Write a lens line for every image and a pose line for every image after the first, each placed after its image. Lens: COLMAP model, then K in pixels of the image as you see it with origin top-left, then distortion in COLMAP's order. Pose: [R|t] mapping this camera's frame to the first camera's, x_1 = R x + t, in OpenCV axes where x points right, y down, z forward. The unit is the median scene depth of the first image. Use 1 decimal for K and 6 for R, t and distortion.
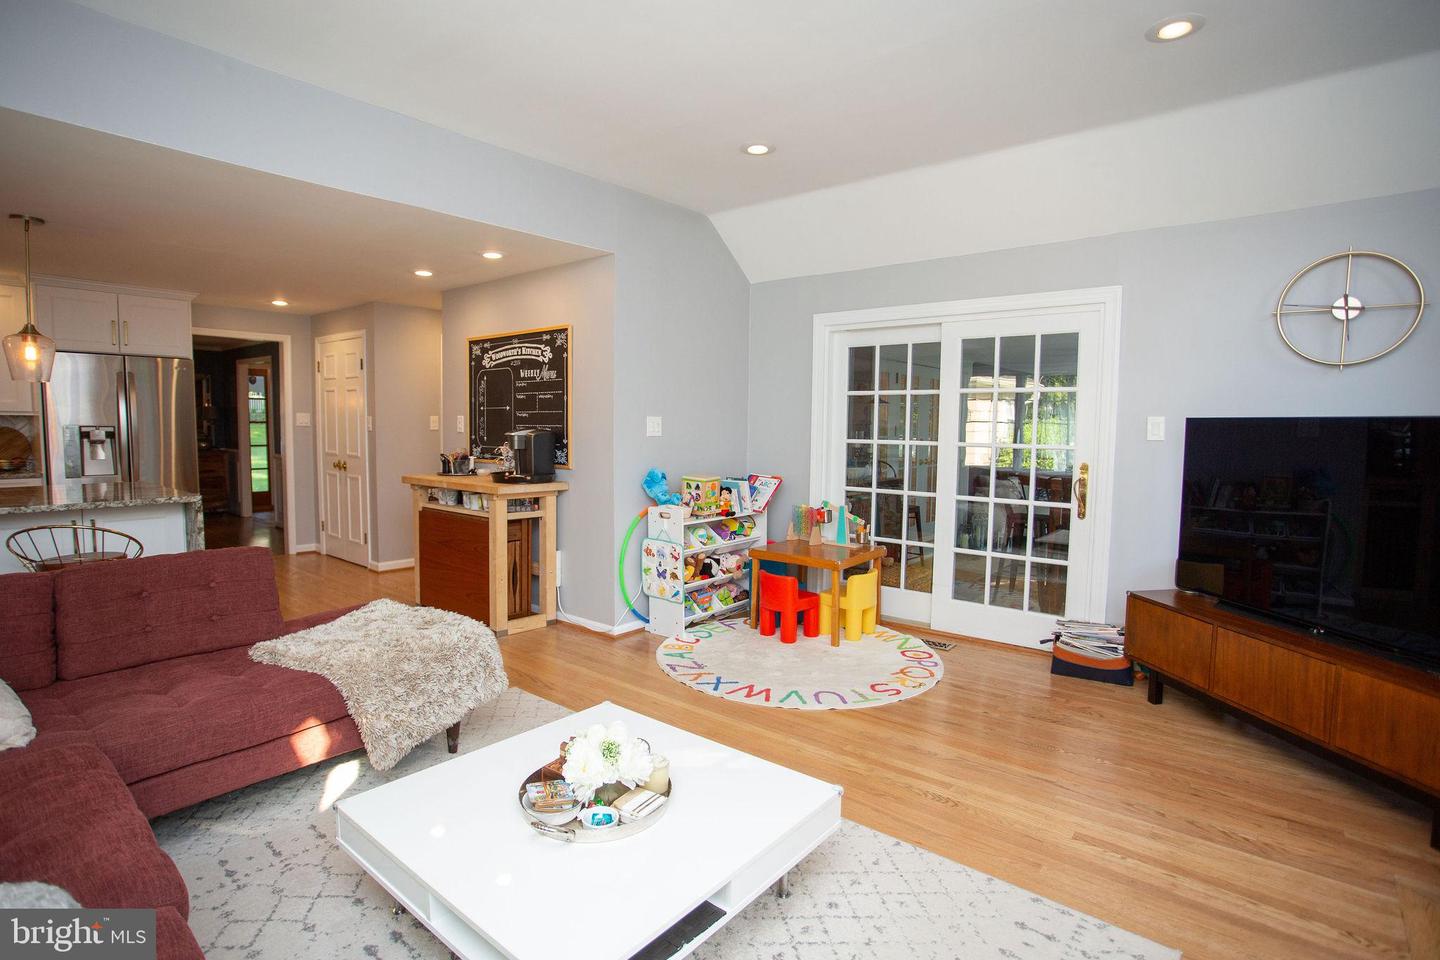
lens RADIAL K [[710.6, 0, 720.0], [0, 710.6, 480.0], [0, 0, 1]] dist [-0.087972, 0.037591]
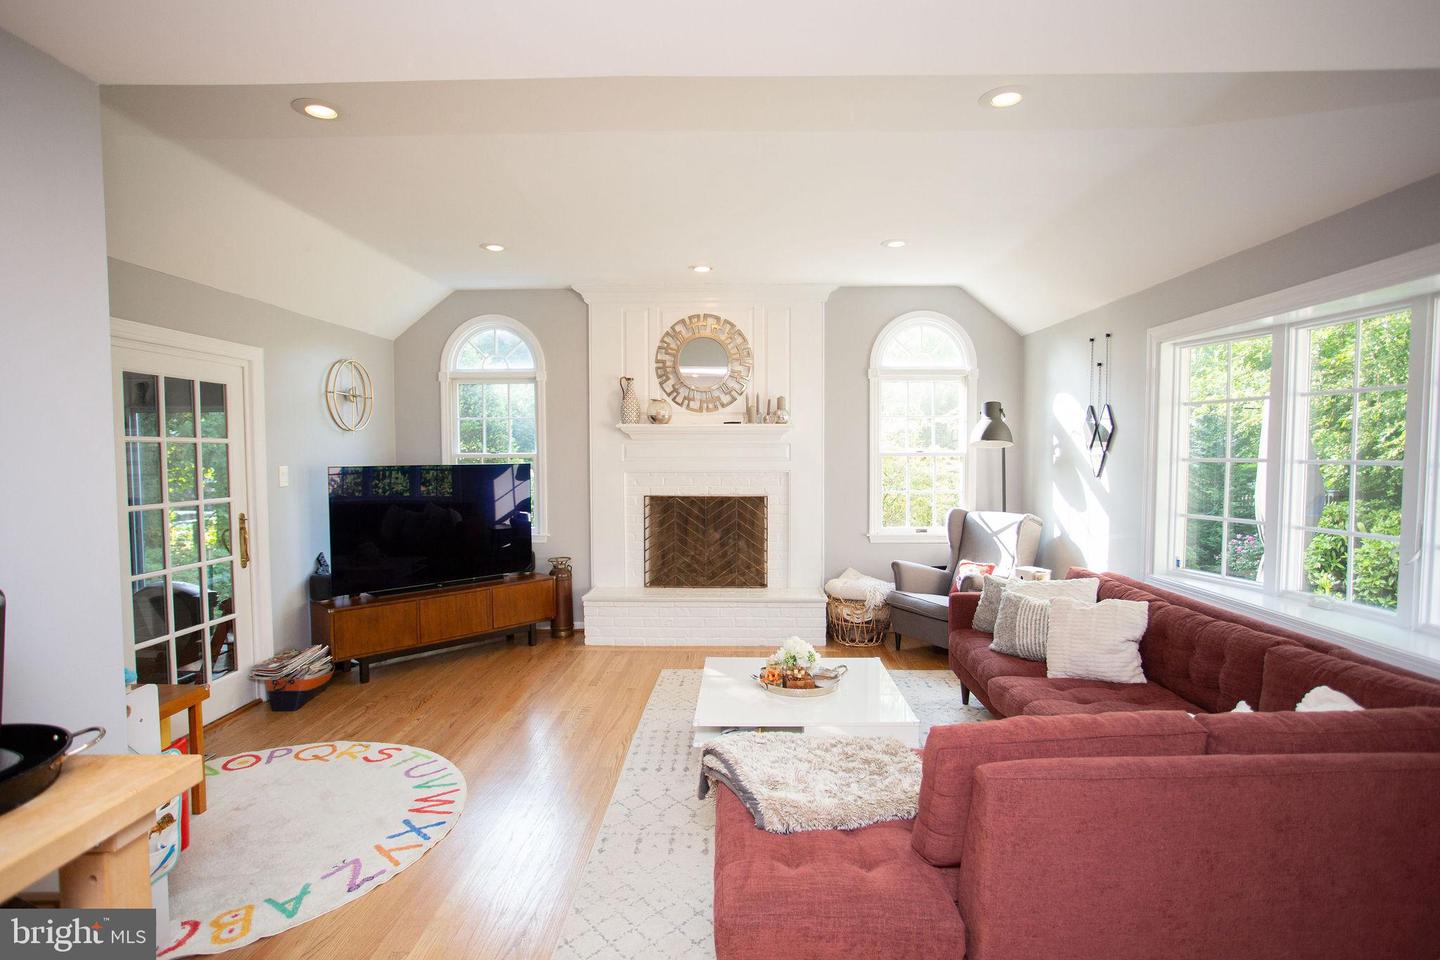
lens RADIAL K [[710.6, 0, 720.0], [0, 710.6, 480.0], [0, 0, 1]] dist [-0.087972, 0.037591]
pose [[-0.604486, -0.039654, 0.795628, -0.628695], [0.060891, 0.993538, 0.095781, -0.112826], [-0.794285, 0.106345, -0.598166, 0.922908]]
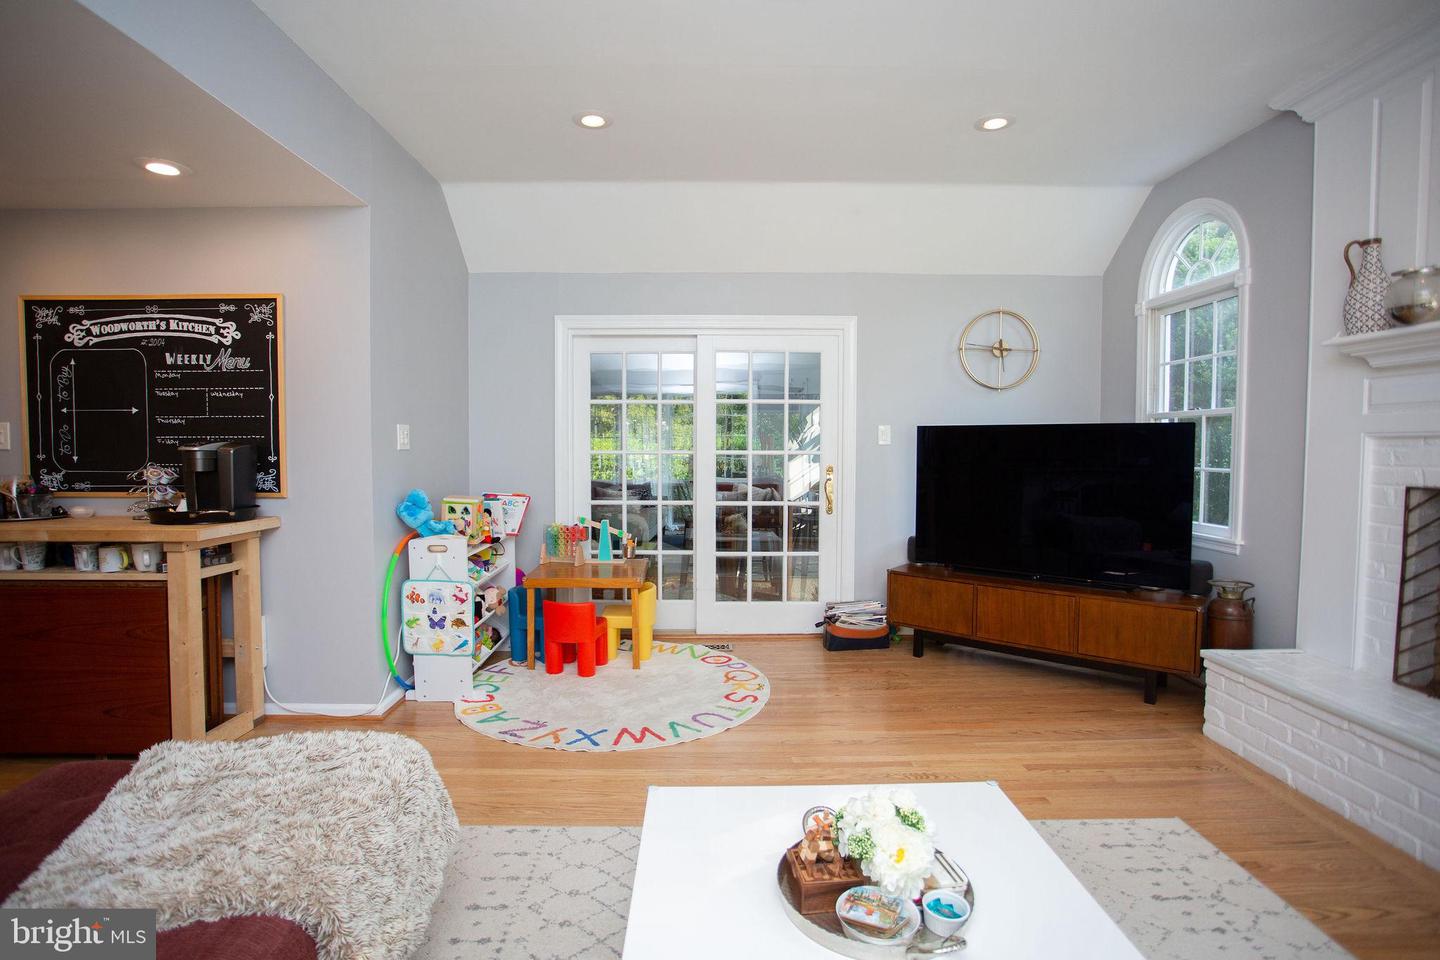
lens RADIAL K [[690.1, 0, 720.0], [0, 690.1, 480.0], [0, 0, 1]] dist [-0.079310, 0.032802]
pose [[0.765134, -0.040825, 0.642576, -0.316902], [0.056782, 0.998378, -0.004182, -0.005518], [-0.641363, 0.039686, 0.766211, 0.210844]]
